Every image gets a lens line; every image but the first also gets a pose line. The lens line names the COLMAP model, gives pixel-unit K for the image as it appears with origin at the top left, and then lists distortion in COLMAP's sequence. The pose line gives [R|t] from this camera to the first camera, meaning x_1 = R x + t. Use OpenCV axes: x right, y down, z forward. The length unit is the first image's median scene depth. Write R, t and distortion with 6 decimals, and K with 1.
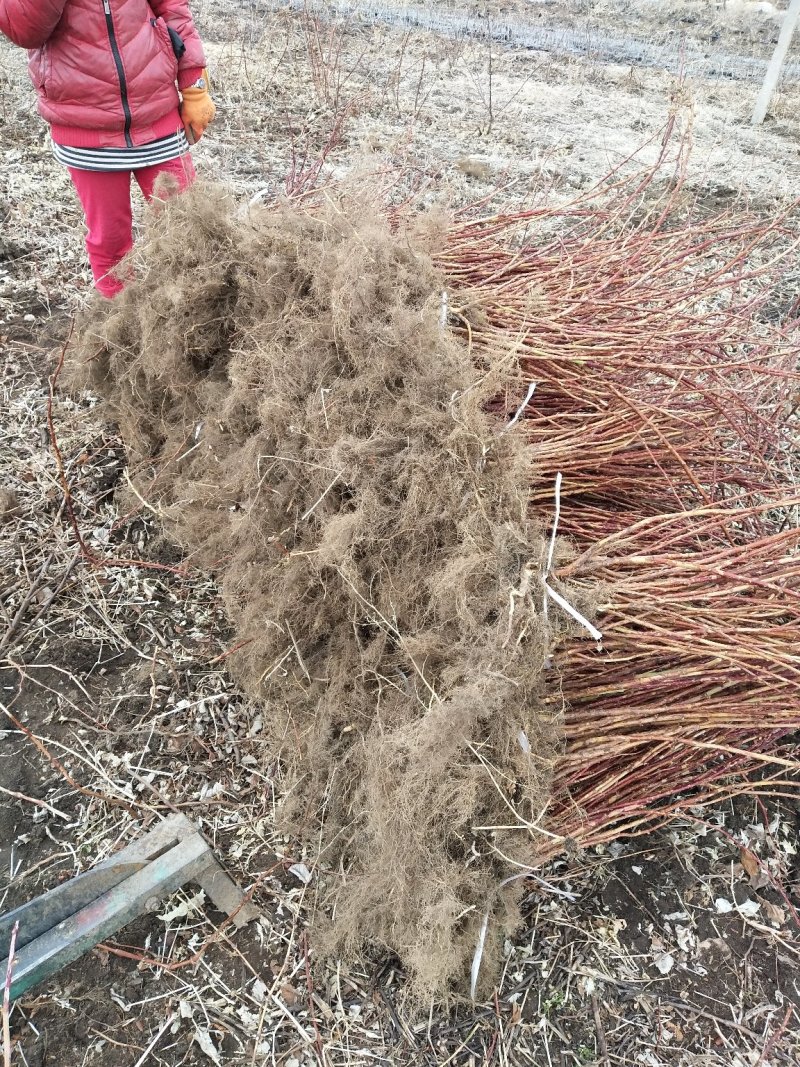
lens RADIAL K [[835.6, 0, 400.0], [0, 835.6, 533.5], [0, 0, 1]] dist [0.076689, -0.094038]
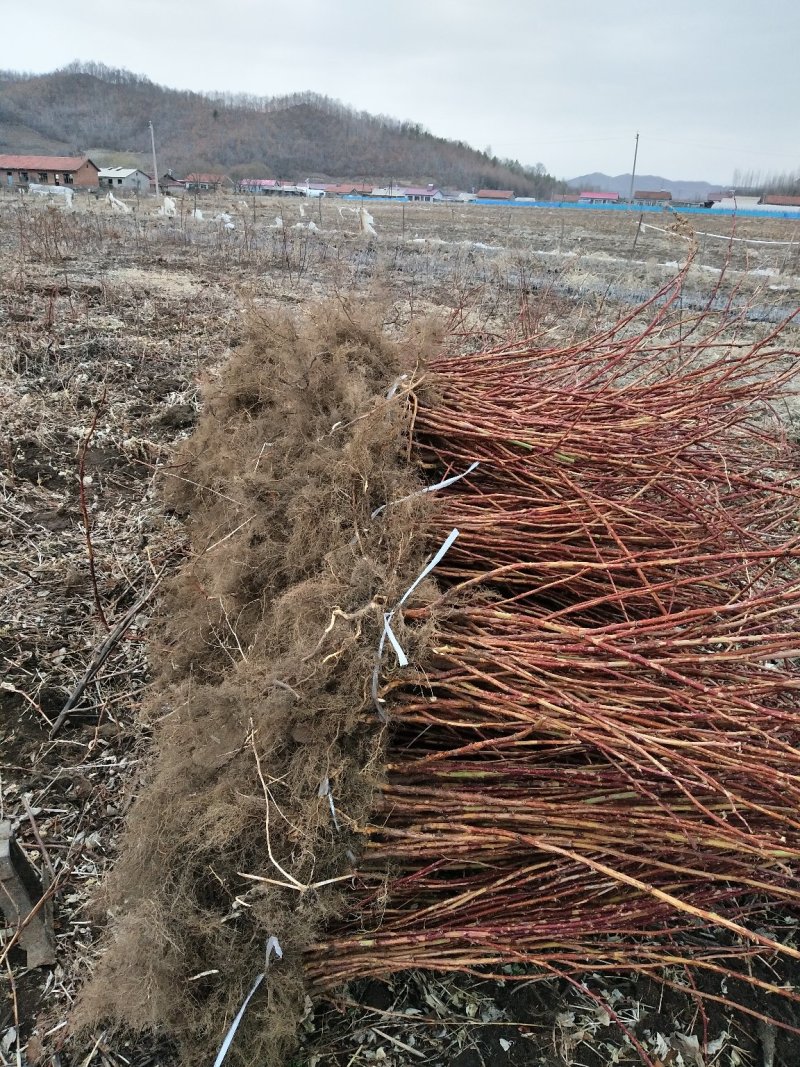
lens RADIAL K [[835.6, 0, 400.0], [0, 835.6, 533.5], [0, 0, 1]] dist [0.076689, -0.094038]
pose [[0.949845, 0.096624, -0.297419, 0.384259], [-0.181034, 0.945397, -0.271019, 0.185668], [0.254992, 0.311269, 0.915473, 0.115270]]
